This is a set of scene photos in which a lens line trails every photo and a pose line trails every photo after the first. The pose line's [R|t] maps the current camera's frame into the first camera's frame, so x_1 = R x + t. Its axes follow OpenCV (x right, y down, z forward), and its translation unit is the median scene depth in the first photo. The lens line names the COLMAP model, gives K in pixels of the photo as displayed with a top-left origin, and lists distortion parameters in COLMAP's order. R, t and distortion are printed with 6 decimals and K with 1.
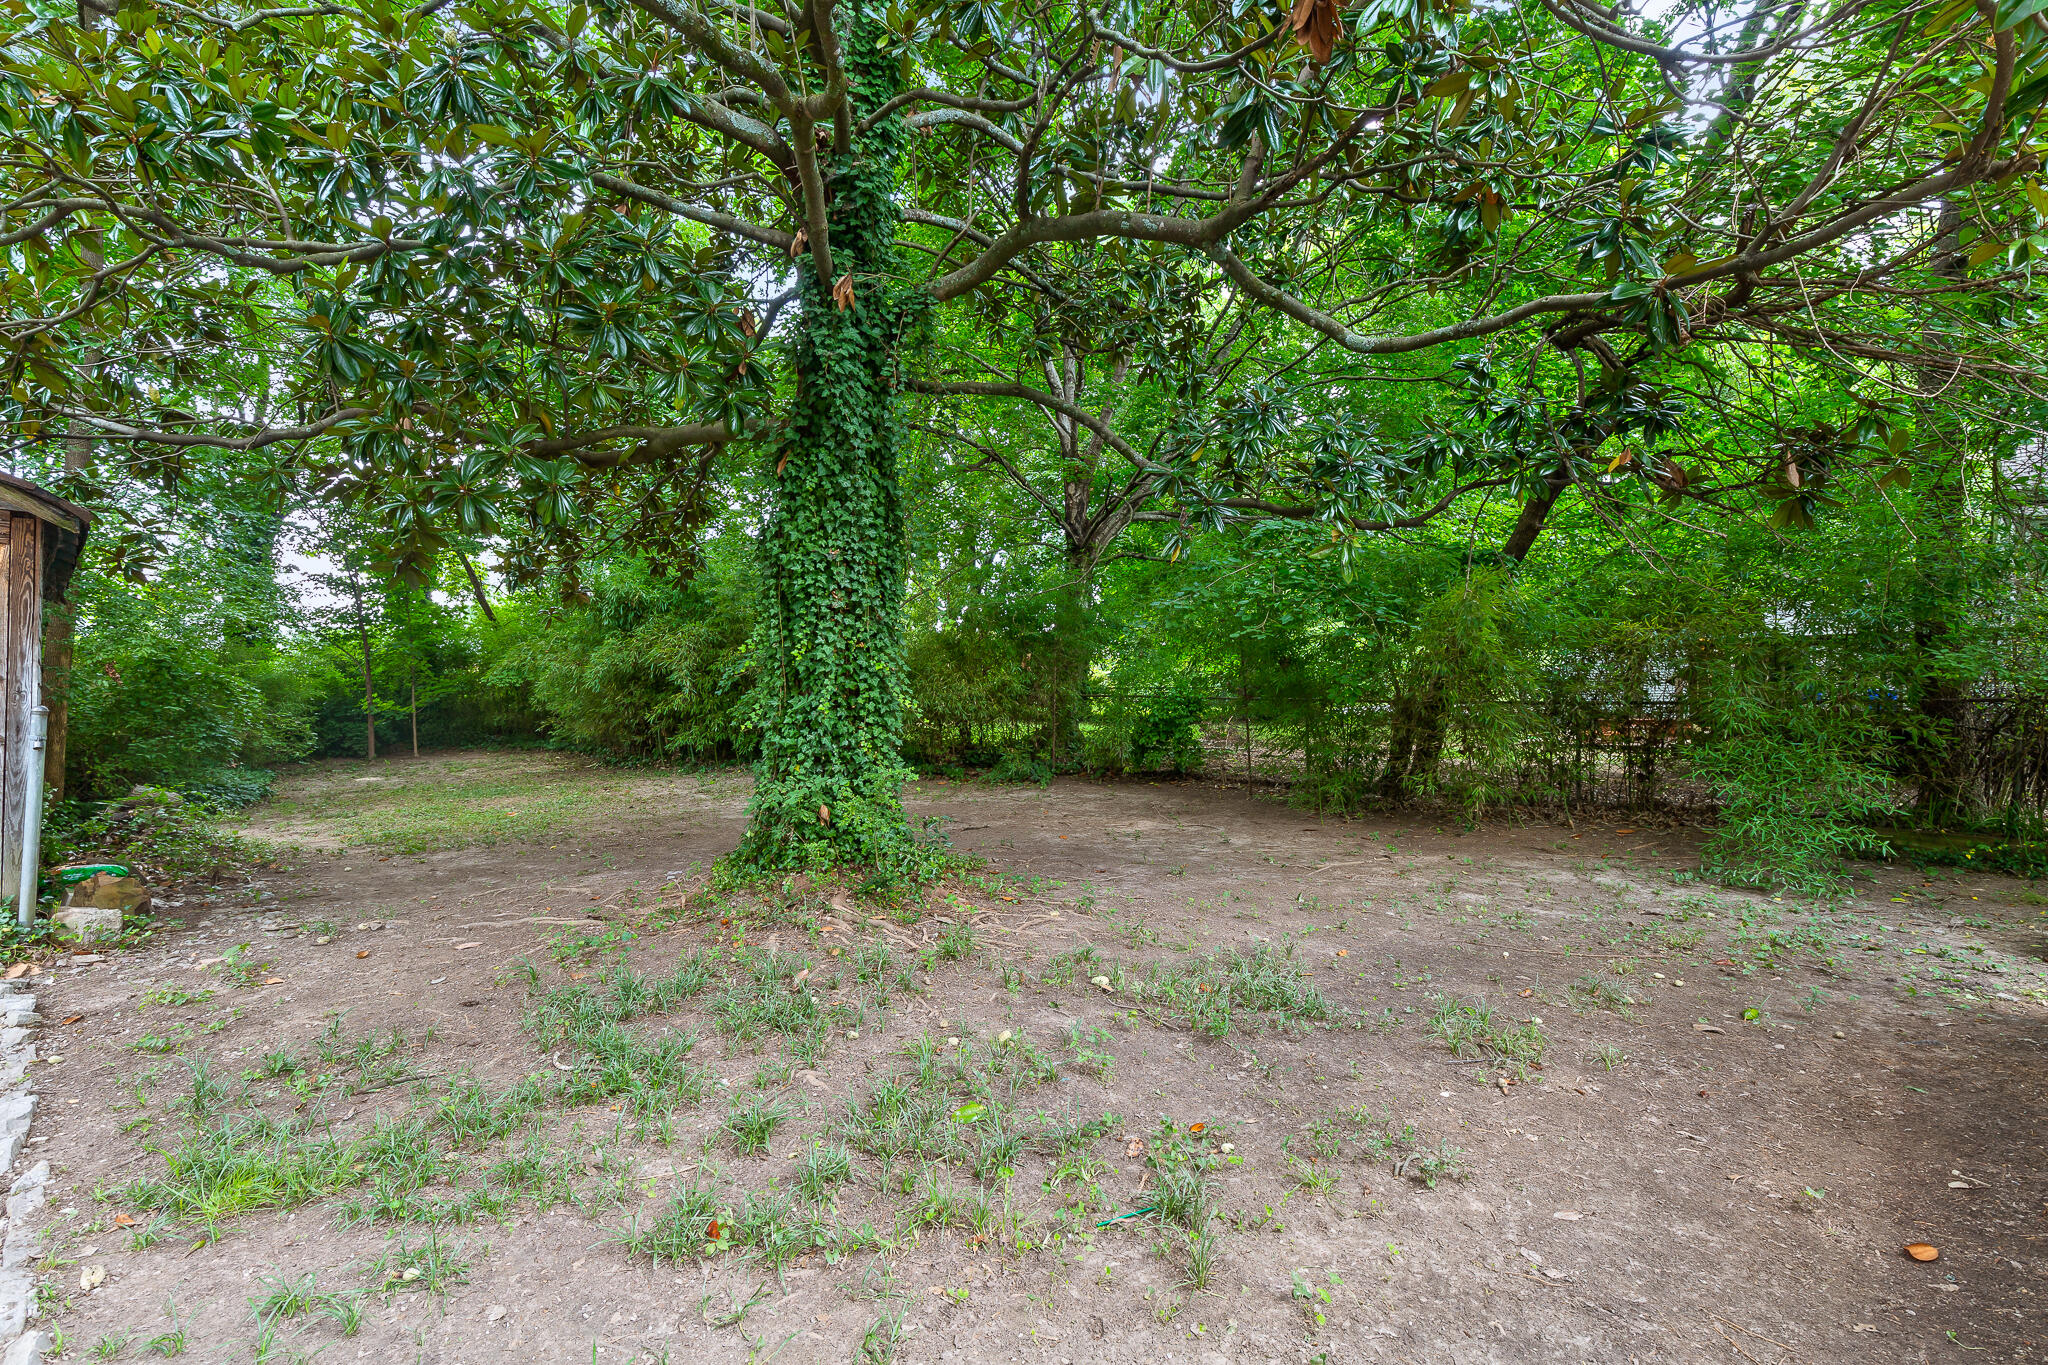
lens RADIAL K [[934.8, 0, 1017.4], [0, 934.8, 688.2], [0, 0, 1]] dist [0.003624, 0.000572]
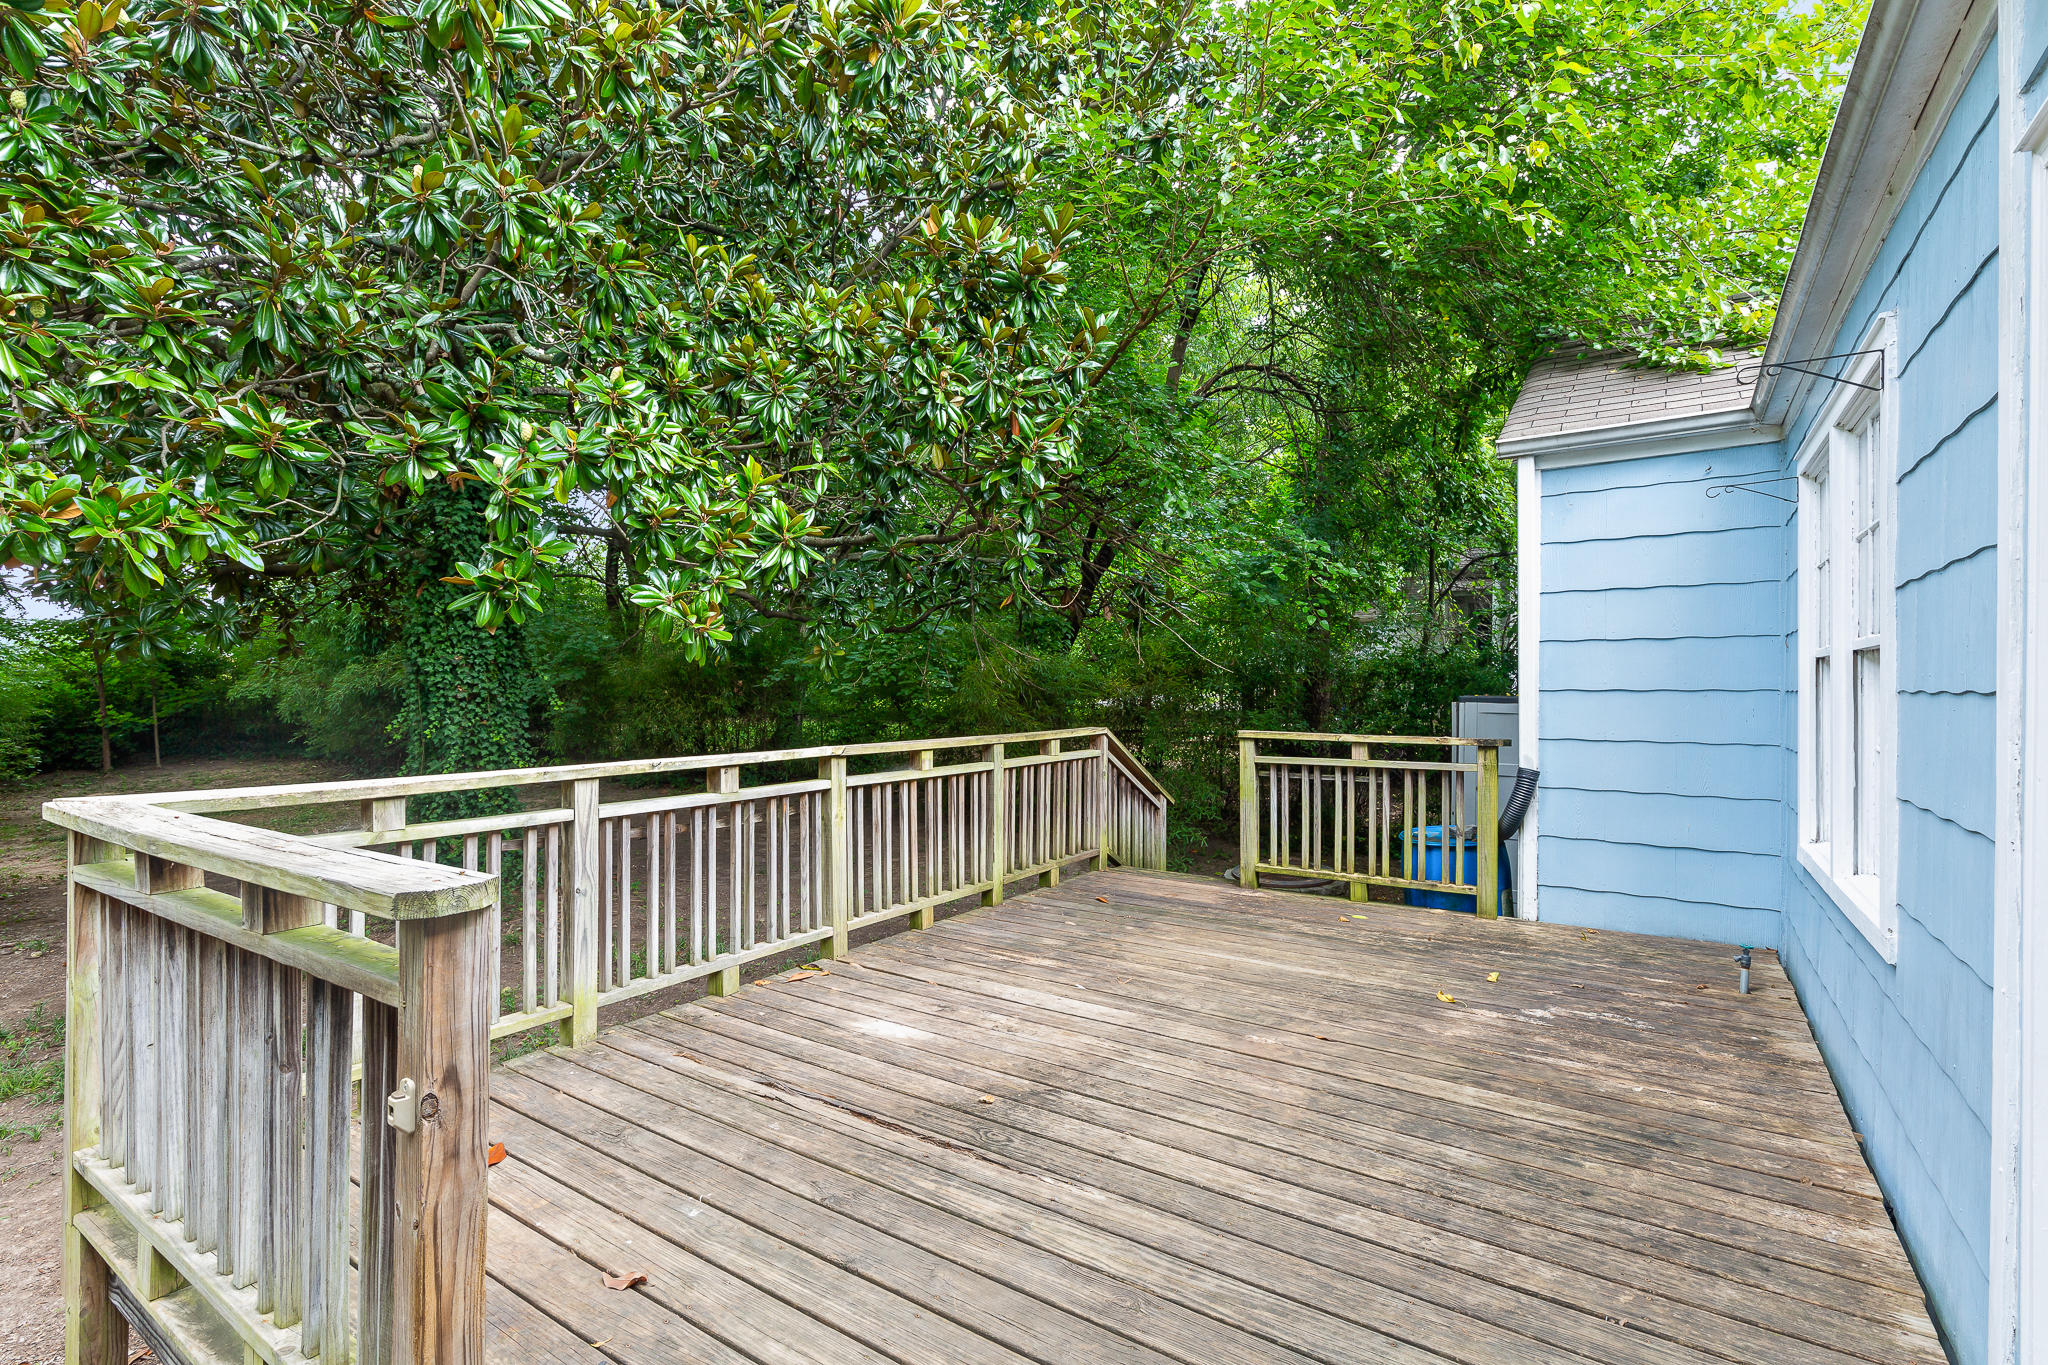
lens RADIAL K [[934.8, 0, 1030.2], [0, 934.8, 683.1], [0, 0, 1]] dist [0.003624, 0.000572]
pose [[0.986605, -0.005157, 0.163044, 0.409648], [0.001405, 0.999732, 0.023116, -0.136560], [-0.163120, -0.022577, 0.986348, -0.505449]]
